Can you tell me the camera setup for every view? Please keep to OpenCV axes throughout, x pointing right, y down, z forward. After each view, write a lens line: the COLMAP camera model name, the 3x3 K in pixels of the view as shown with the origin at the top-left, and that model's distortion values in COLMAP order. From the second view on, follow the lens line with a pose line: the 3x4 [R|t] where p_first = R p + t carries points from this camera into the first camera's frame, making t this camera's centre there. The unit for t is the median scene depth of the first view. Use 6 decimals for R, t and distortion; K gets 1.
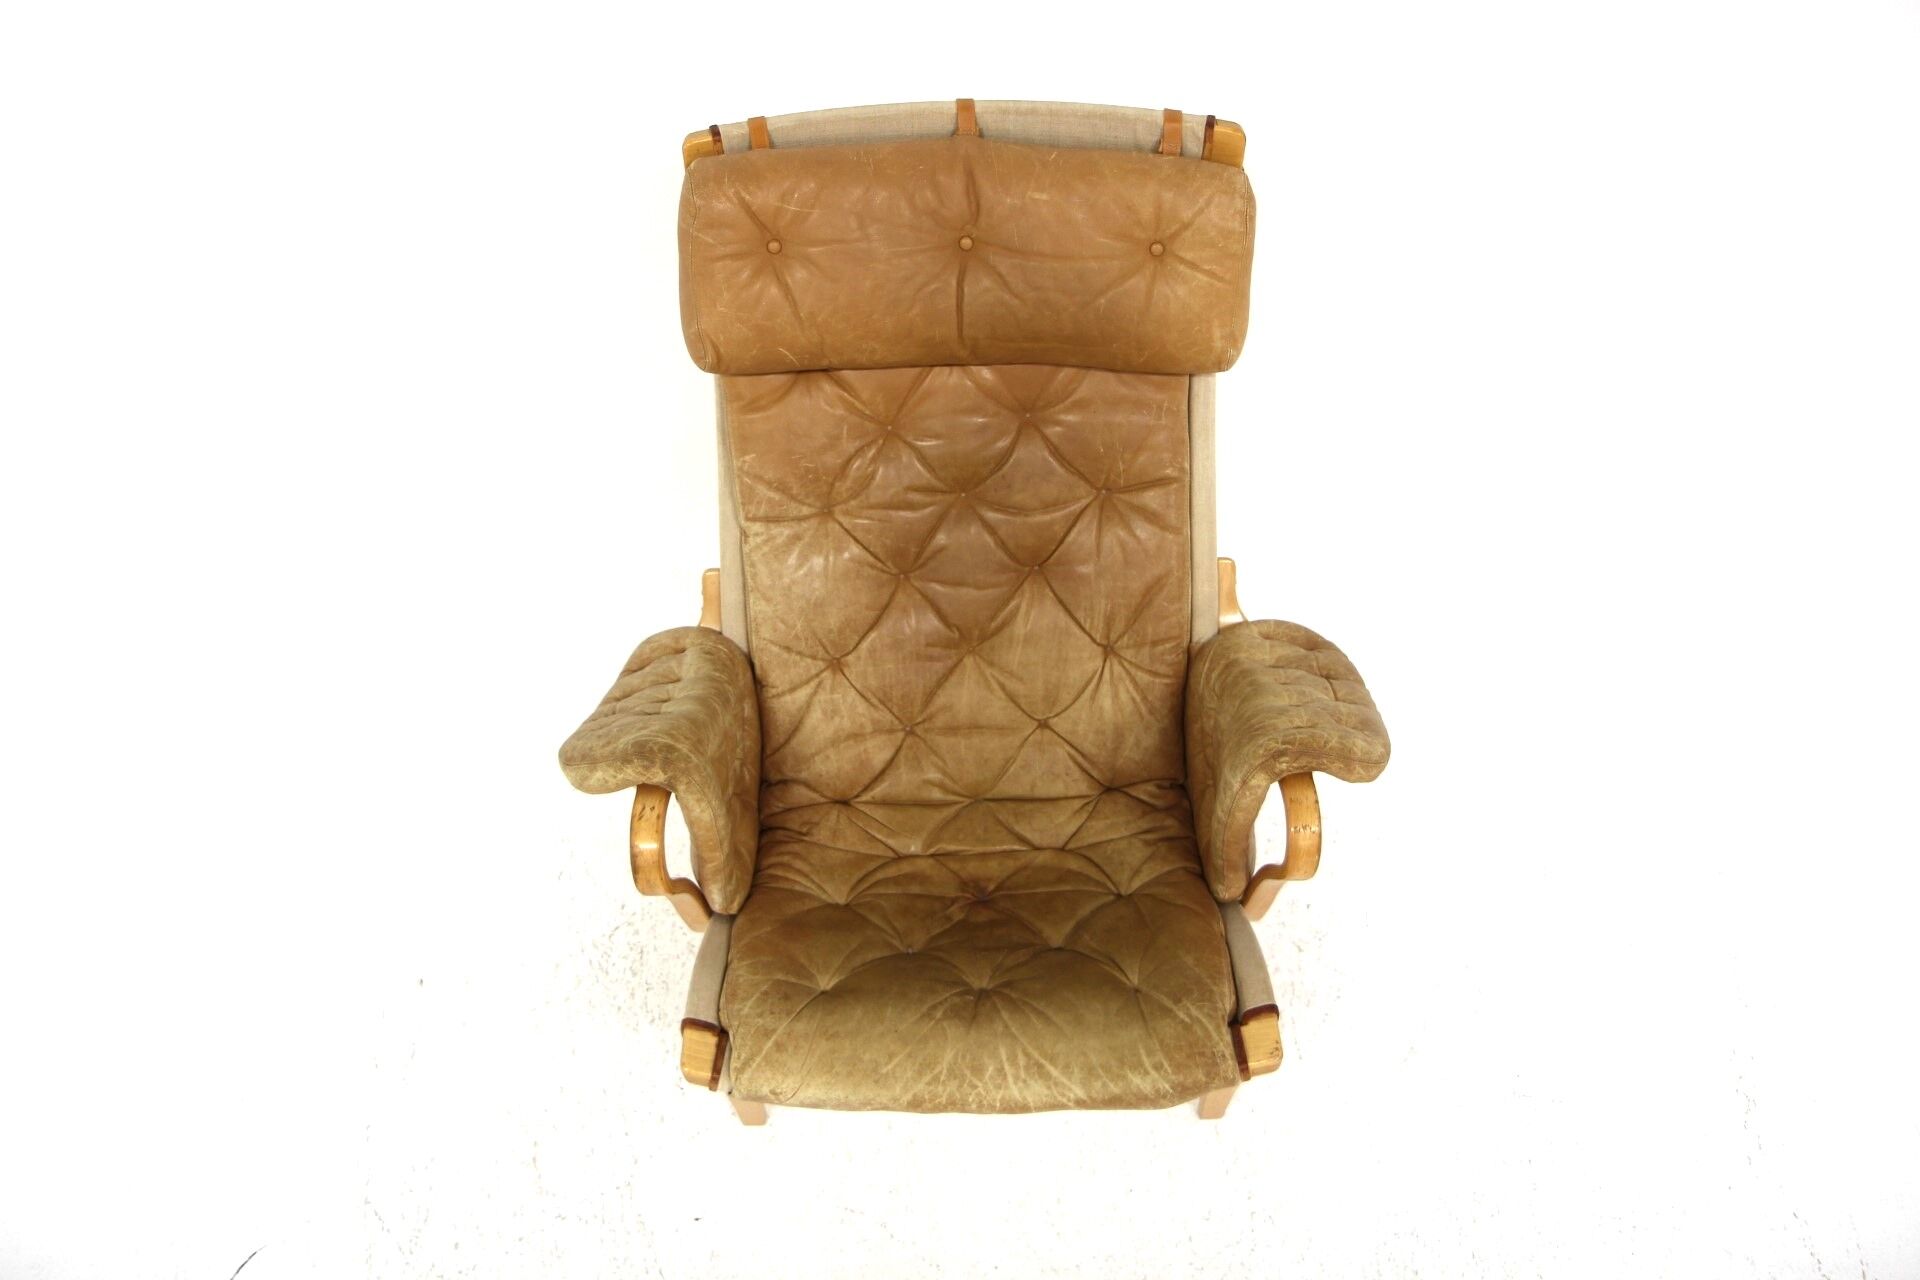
lens RADIAL K [[1560.9, 0, 960.0], [0, 1560.9, 640.0], [0, 0, 1]] dist [-0.043285, 0.000156]
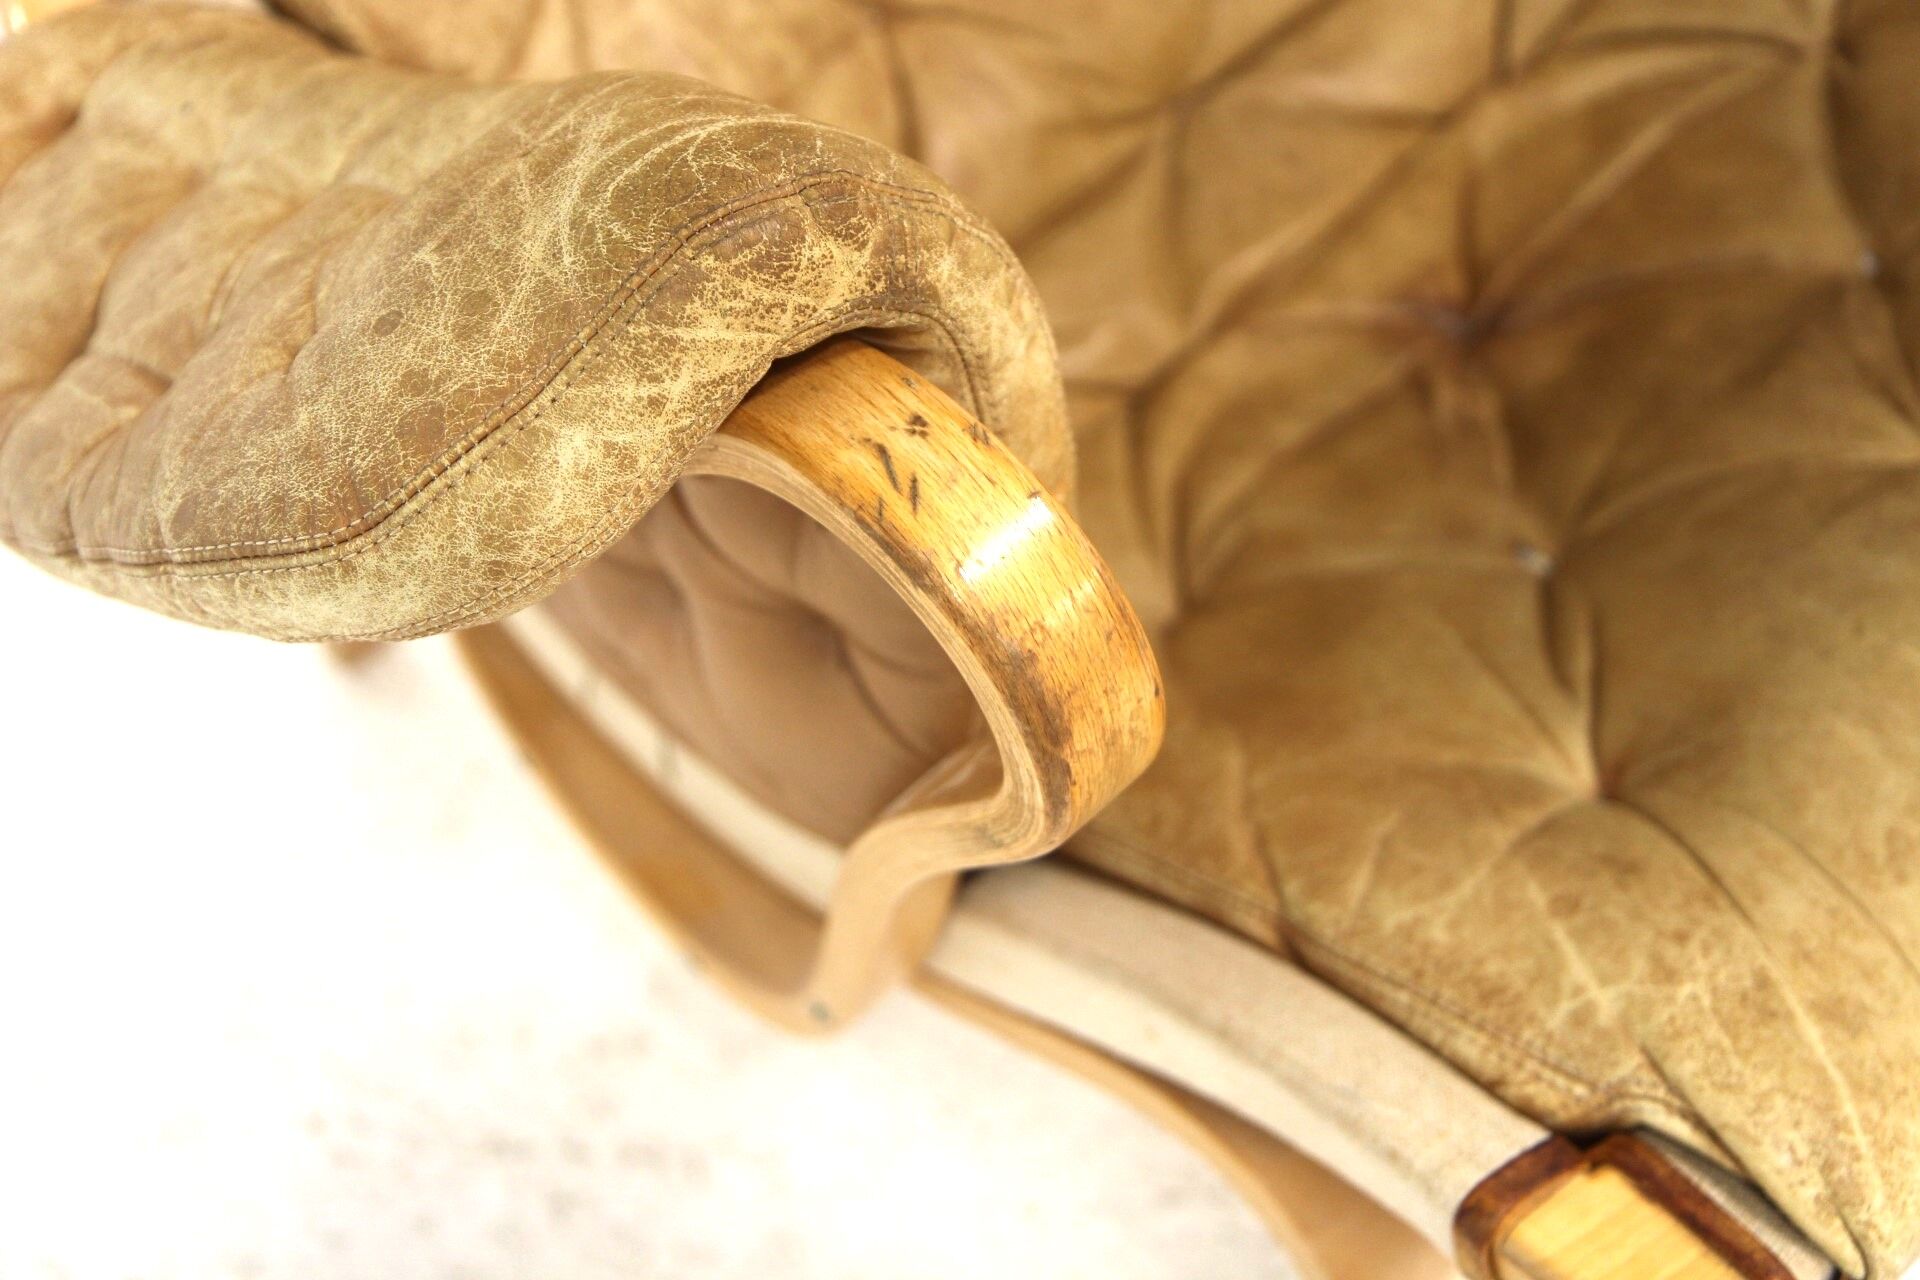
lens RADIAL K [[2823.2, 0, 960.0], [0, 2823.2, 640.0], [0, 0, 1]] dist [0.016700, 0.029768]
pose [[0.732288, -0.580235, 0.356486, -0.276111], [0.536469, 0.813966, 0.222847, 0.046229], [-0.419471, 0.028056, 0.907335, 0.570661]]
